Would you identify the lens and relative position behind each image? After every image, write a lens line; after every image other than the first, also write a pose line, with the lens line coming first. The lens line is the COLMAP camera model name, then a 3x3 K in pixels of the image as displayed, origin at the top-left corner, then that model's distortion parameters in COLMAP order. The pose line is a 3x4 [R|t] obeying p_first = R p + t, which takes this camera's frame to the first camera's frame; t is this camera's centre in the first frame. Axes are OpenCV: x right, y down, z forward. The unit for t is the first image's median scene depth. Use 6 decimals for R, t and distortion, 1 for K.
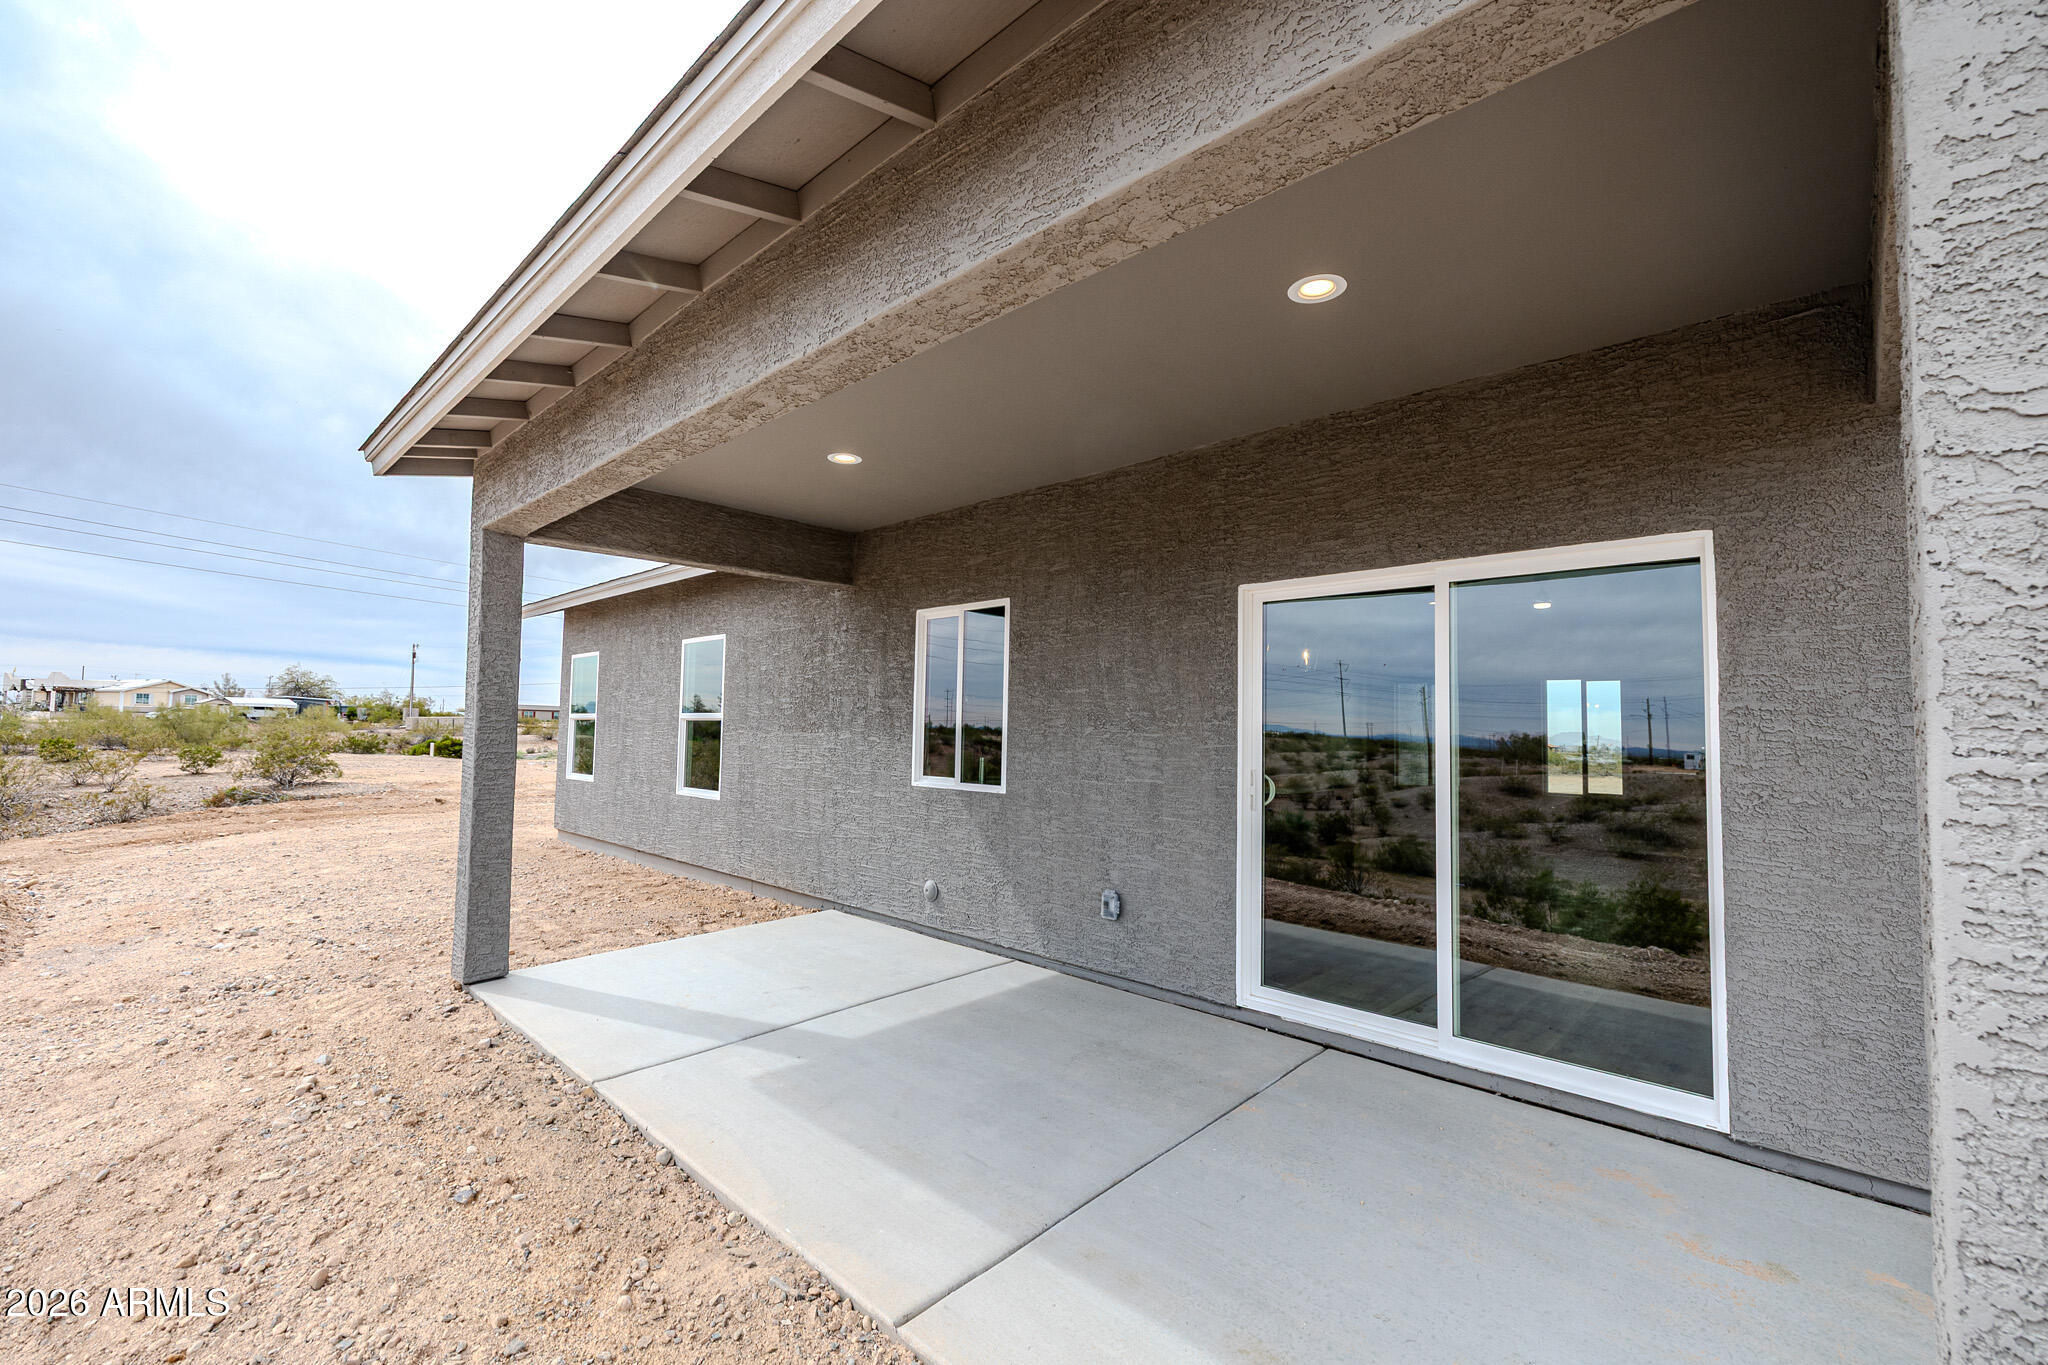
lens RADIAL K [[856.4, 0, 1019.6], [0, 856.4, 684.4], [0, 0, 1]] dist [0.000477, 0.000223]
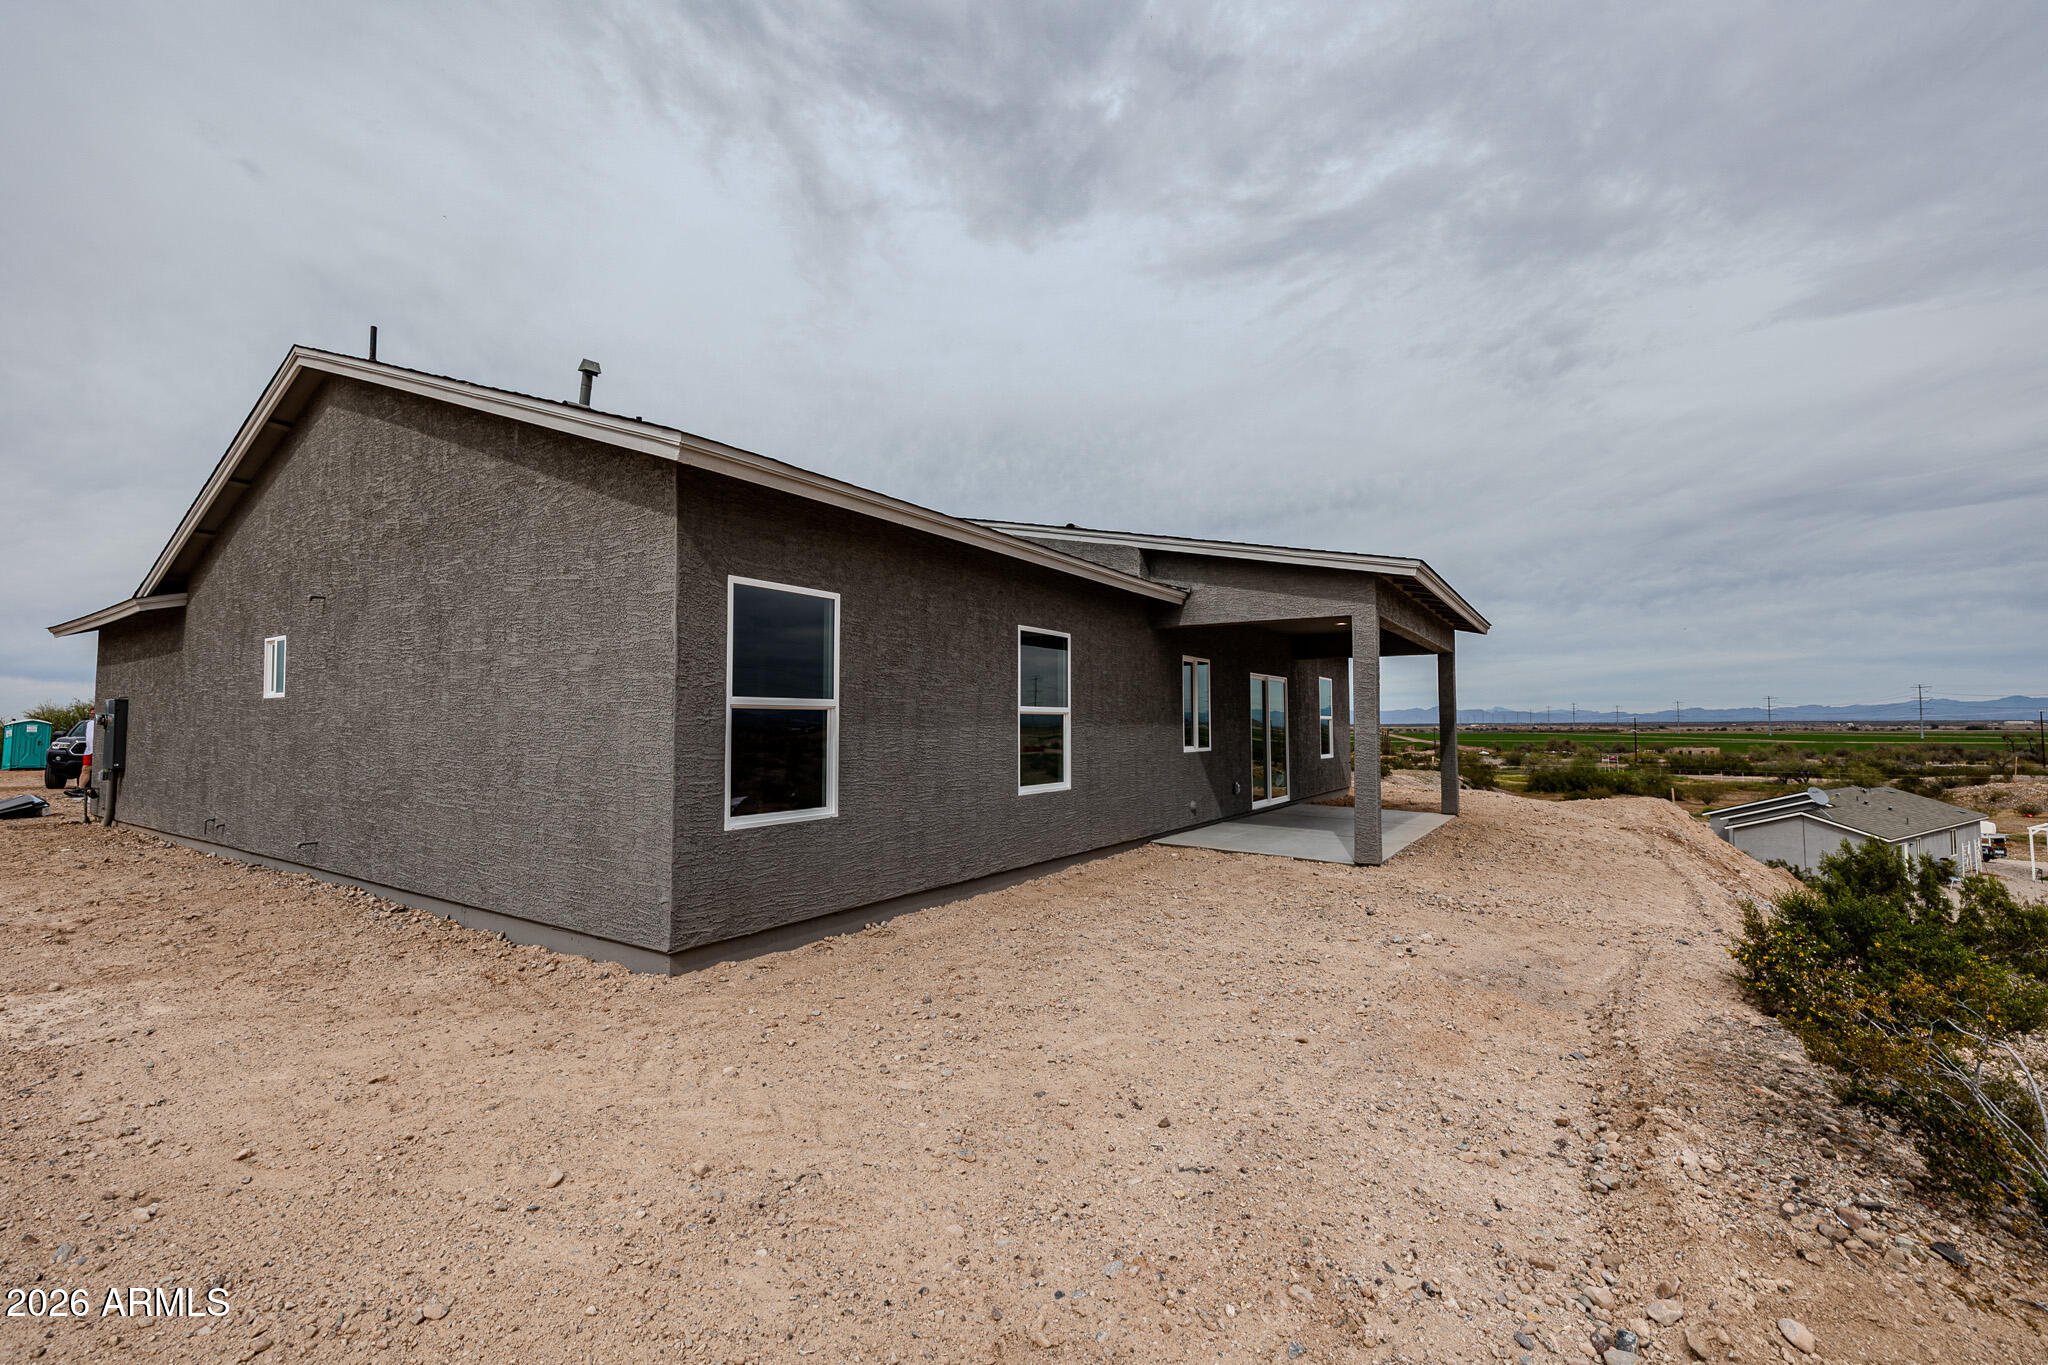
lens RADIAL K [[856.4, 0, 1019.6], [0, 856.4, 684.4], [0, 0, 1]] dist [0.000477, 0.000223]
pose [[-0.166246, 0.036270, 0.985417, -1.366291], [-0.047059, 0.997893, -0.044668, 0.054580], [-0.984961, -0.053799, -0.164189, 1.217929]]
